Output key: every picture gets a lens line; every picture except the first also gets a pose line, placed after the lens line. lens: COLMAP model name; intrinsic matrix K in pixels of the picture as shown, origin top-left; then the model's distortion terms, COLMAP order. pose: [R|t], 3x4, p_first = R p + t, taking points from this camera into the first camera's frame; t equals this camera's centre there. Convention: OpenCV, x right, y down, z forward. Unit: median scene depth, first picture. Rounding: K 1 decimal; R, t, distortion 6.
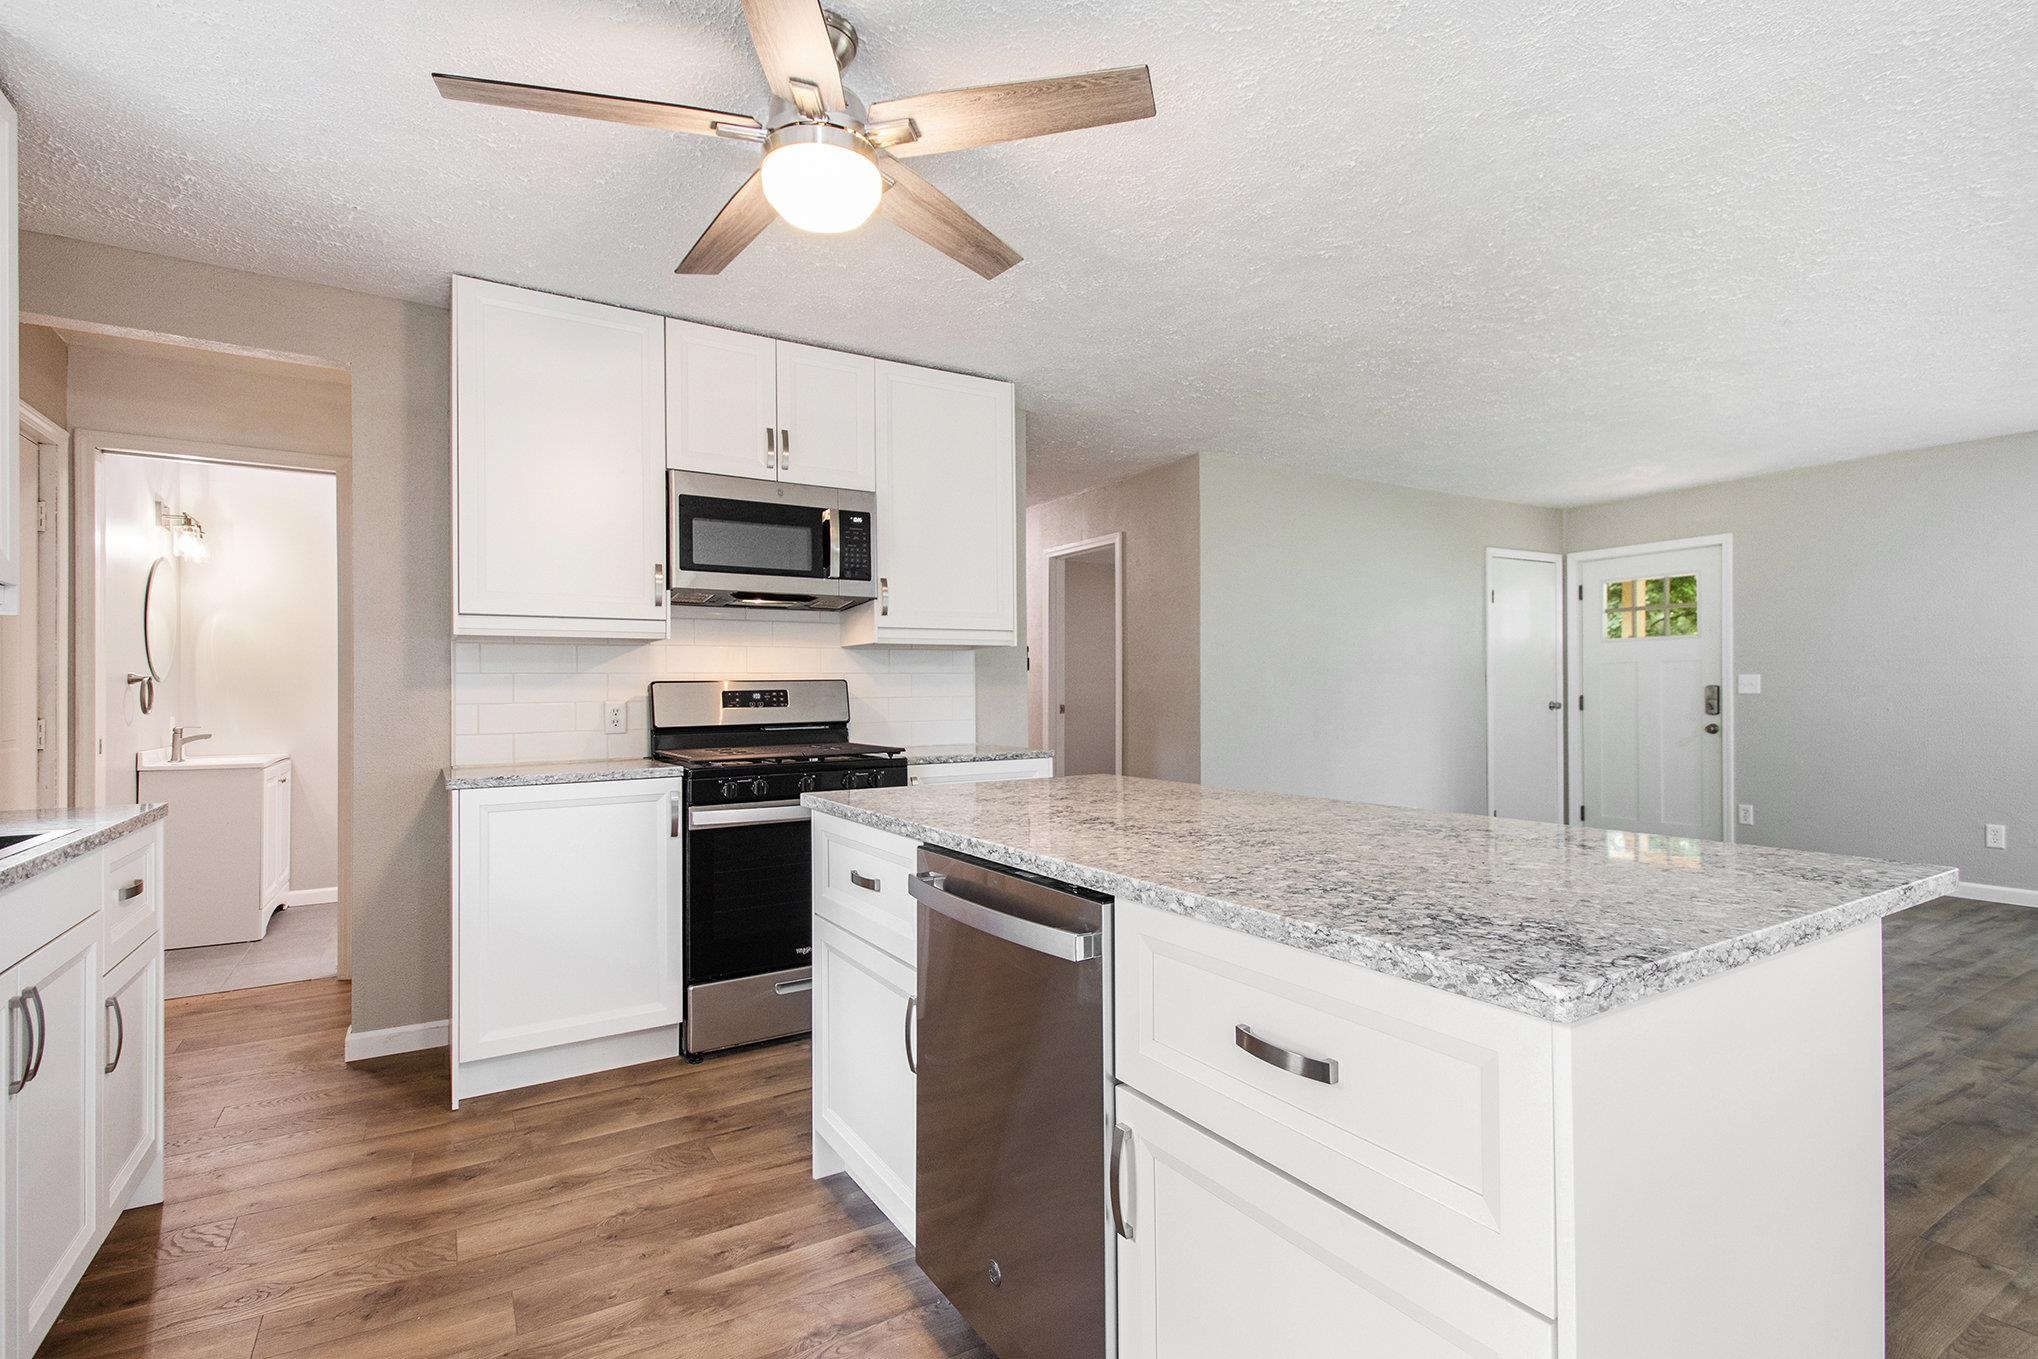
lens RADIAL K [[1017.4, 0, 1051.0], [0, 1017.4, 684.5], [0, 0, 1]] dist [0.048267, 0.000250]
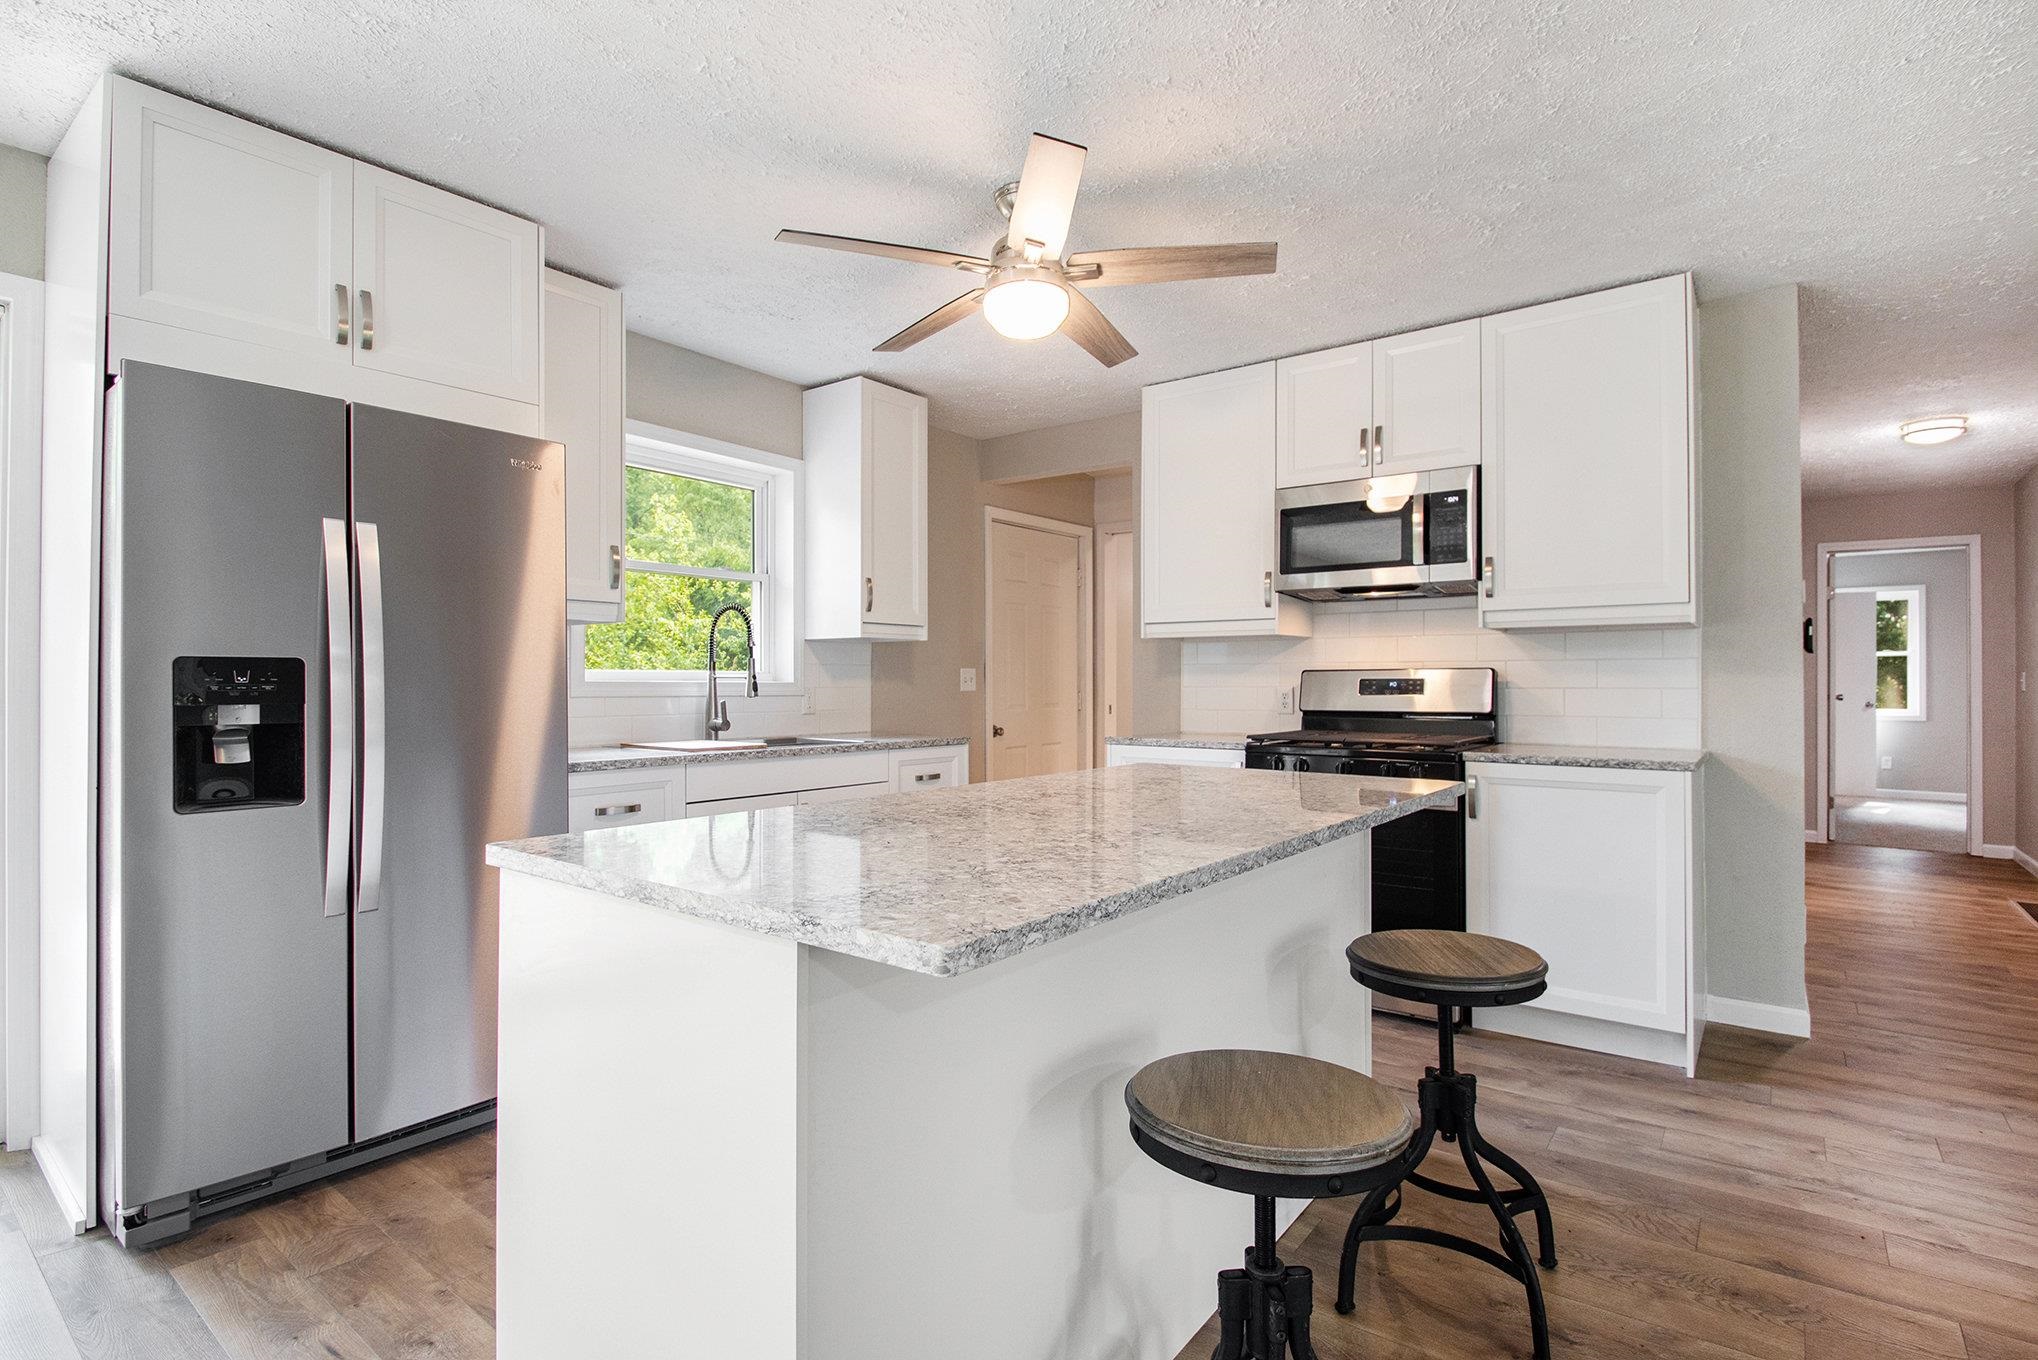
lens RADIAL K [[1053.2, 0, 1026.6], [0, 1053.2, 684.4], [0, 0, 1]] dist [0.173954, -0.115999]
pose [[0.334021, 0.009586, -0.942517, 0.629814], [-0.001879, 0.999953, 0.009504, 0.001857], [0.942564, -0.001404, 0.334024, 0.294987]]
